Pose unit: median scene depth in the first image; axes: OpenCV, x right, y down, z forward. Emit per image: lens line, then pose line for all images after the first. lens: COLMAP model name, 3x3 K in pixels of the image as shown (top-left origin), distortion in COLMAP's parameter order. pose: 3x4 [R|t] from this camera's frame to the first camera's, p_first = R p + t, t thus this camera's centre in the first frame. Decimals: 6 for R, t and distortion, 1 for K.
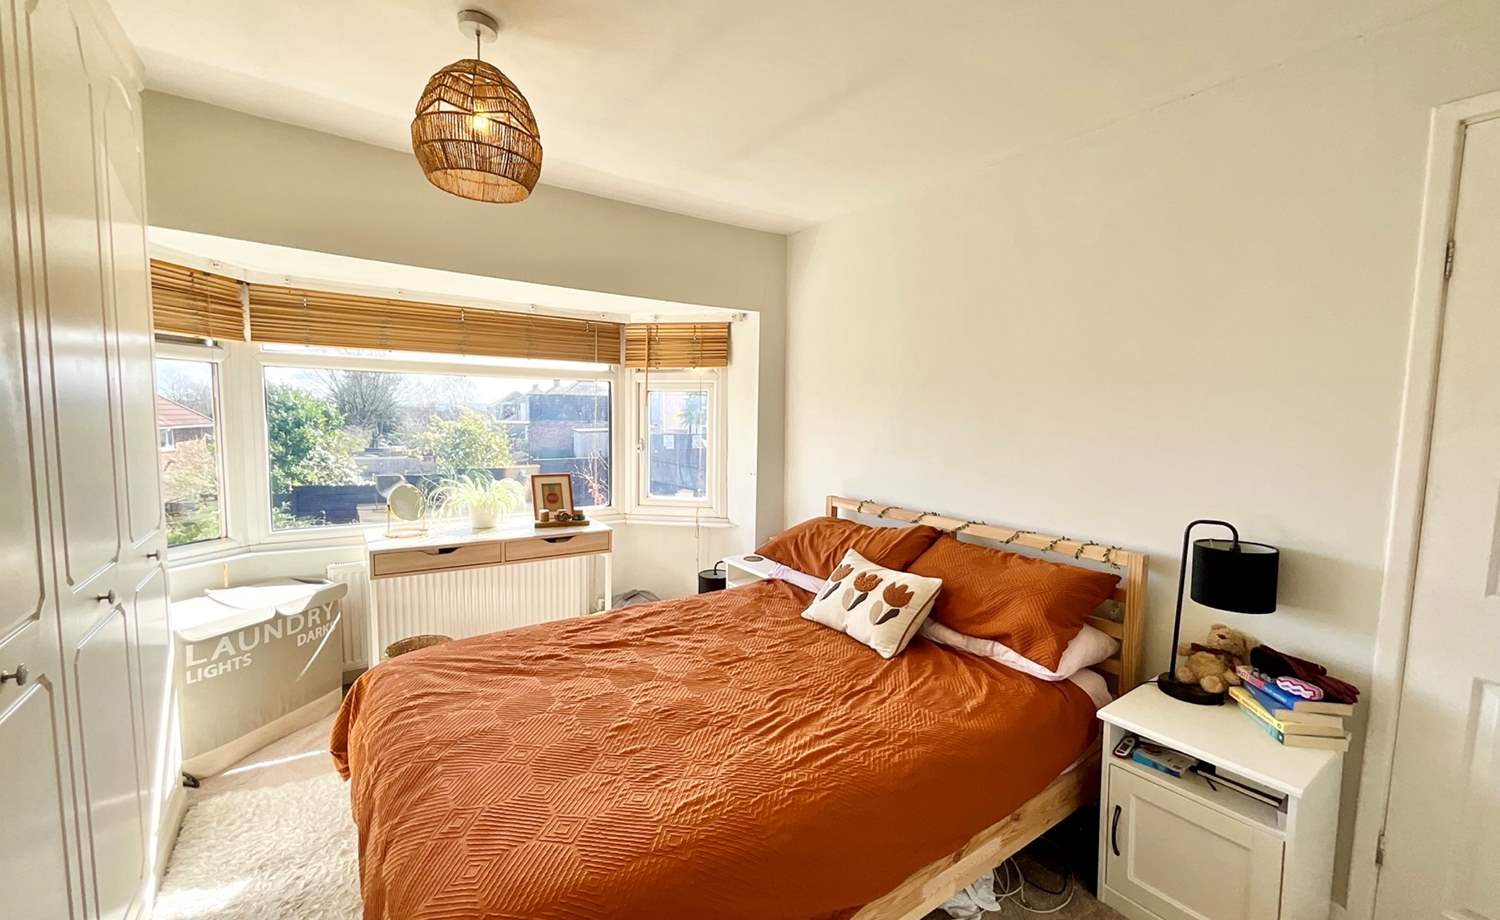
lens RADIAL K [[603.0, 0, 752.1], [0, 603.0, 460.0], [0, 0, 1]] dist [-0.004316, 0.000337]
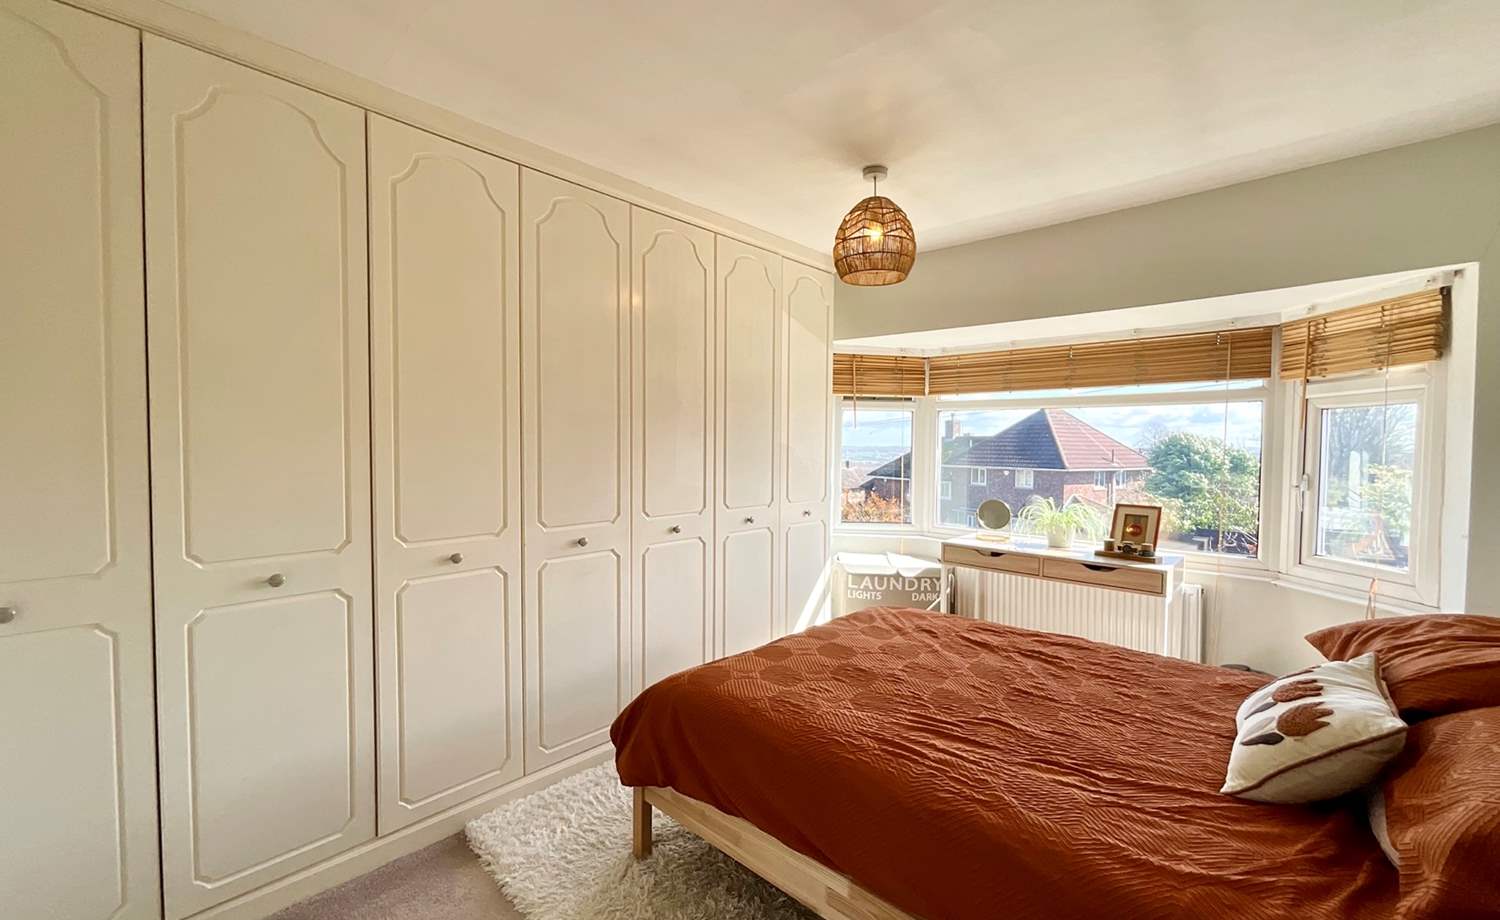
lens RADIAL K [[603.0, 0, 752.1], [0, 603.0, 460.0], [0, 0, 1]] dist [-0.004316, 0.000337]
pose [[0.219482, 0.007533, -0.975587, 0.582154], [-0.082569, 0.996526, -0.010881, 0.017914], [0.972116, 0.082941, 0.219342, 0.268702]]
